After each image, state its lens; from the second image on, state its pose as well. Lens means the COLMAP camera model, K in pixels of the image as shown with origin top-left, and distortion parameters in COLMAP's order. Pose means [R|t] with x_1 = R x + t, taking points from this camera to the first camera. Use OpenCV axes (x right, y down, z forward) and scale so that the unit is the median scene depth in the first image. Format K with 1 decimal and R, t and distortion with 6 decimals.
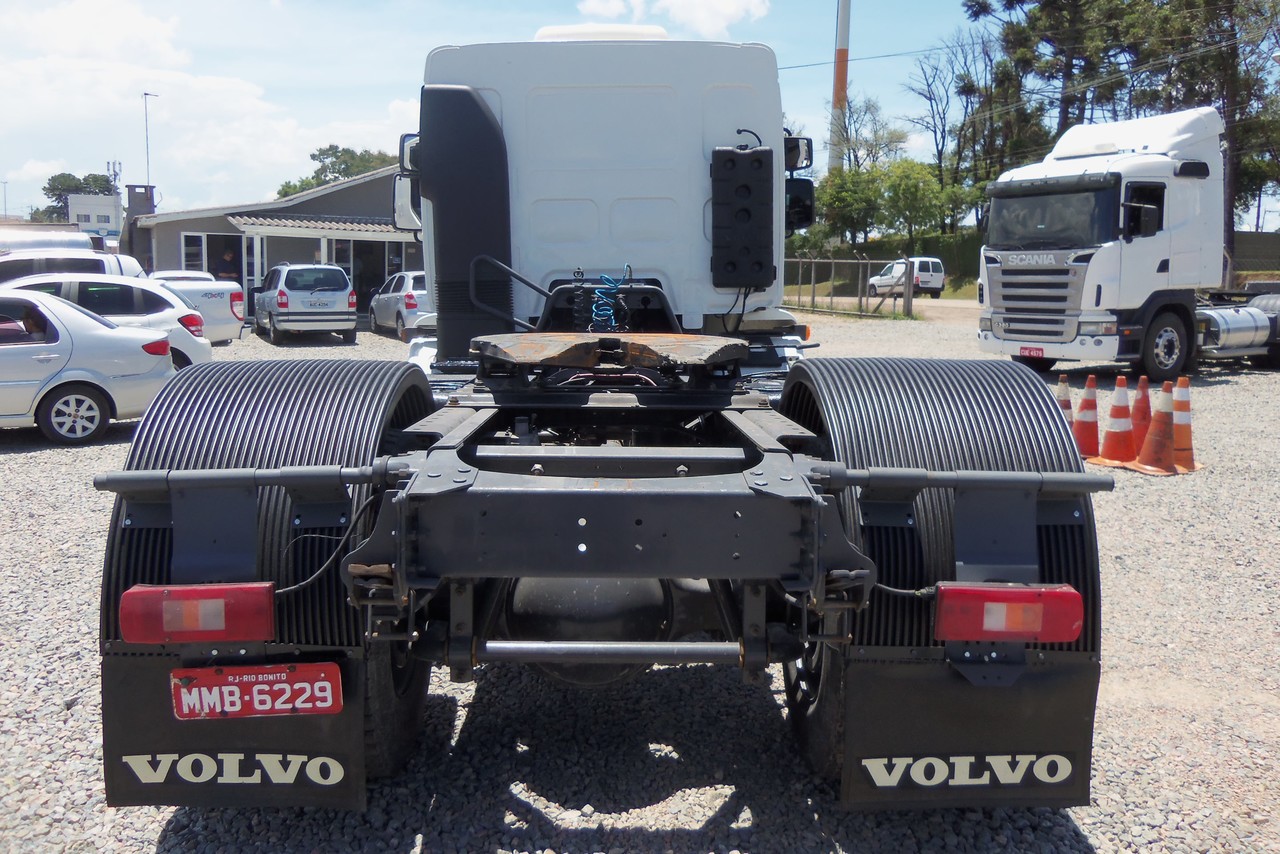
lens RADIAL K [[1024.5, 0, 632.6], [0, 1024.5, 424.9], [0, 0, 1]] dist [-0.007533, -0.009496]
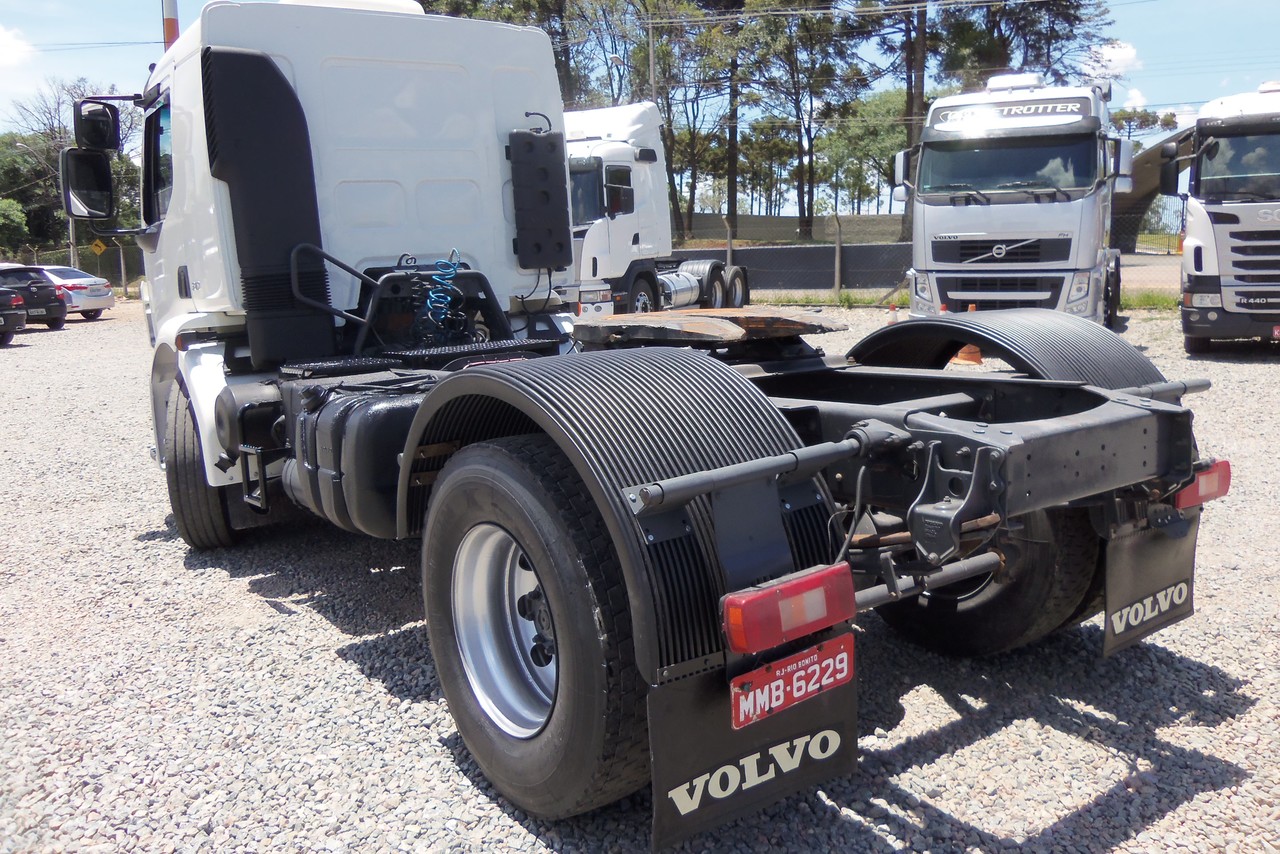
lens RADIAL K [[1024.5, 0, 632.6], [0, 1024.5, 424.9], [0, 0, 1]] dist [-0.007533, -0.009496]
pose [[0.831676, -0.124640, 0.541092, -0.540486], [0.114963, 0.992018, 0.051807, -0.029349], [-0.543230, 0.019119, 0.839366, 0.131716]]
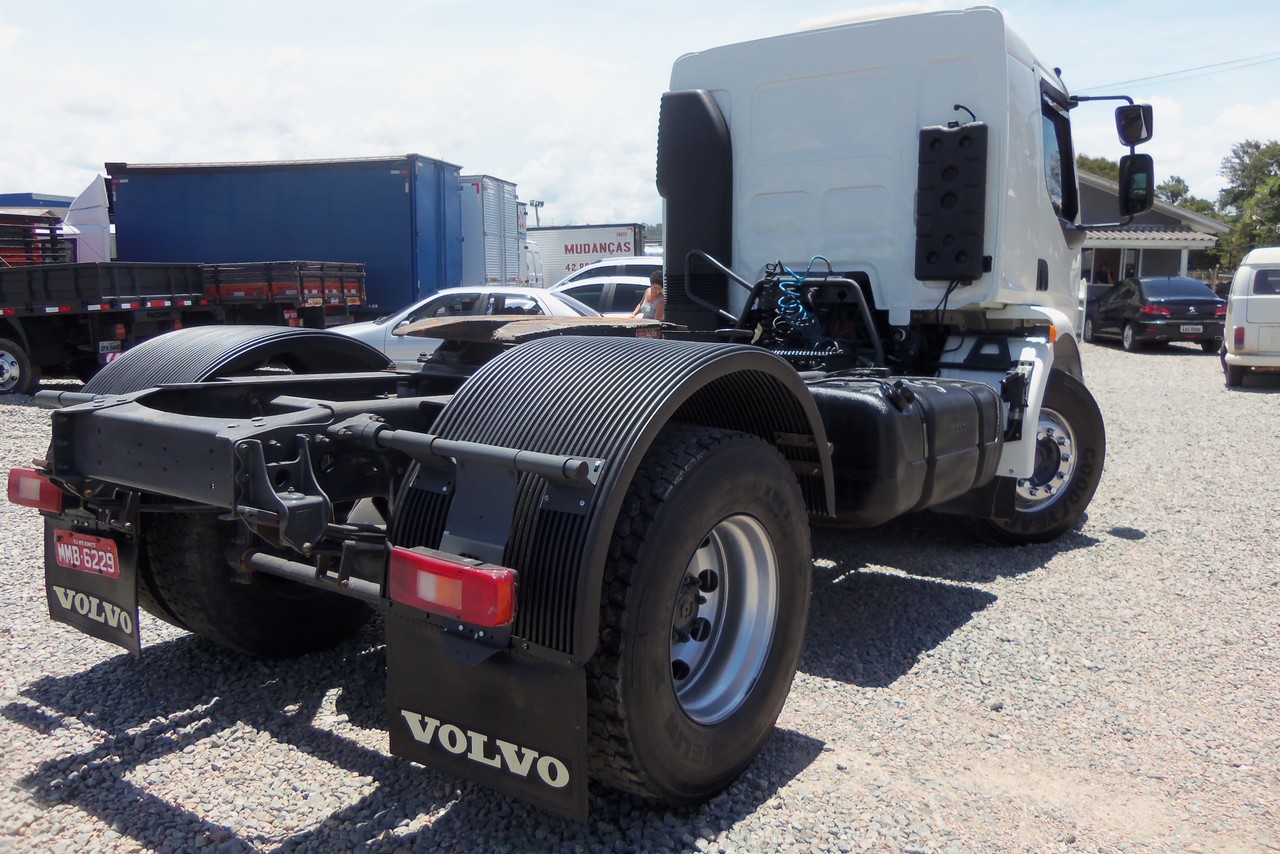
lens RADIAL K [[1024.5, 0, 632.6], [0, 1024.5, 424.9], [0, 0, 1]] dist [-0.007533, -0.009496]
pose [[0.815299, 0.079941, -0.573496, 0.558815], [-0.083909, 0.996281, 0.019587, -0.002814], [0.572929, 0.032152, 0.818974, 0.149260]]
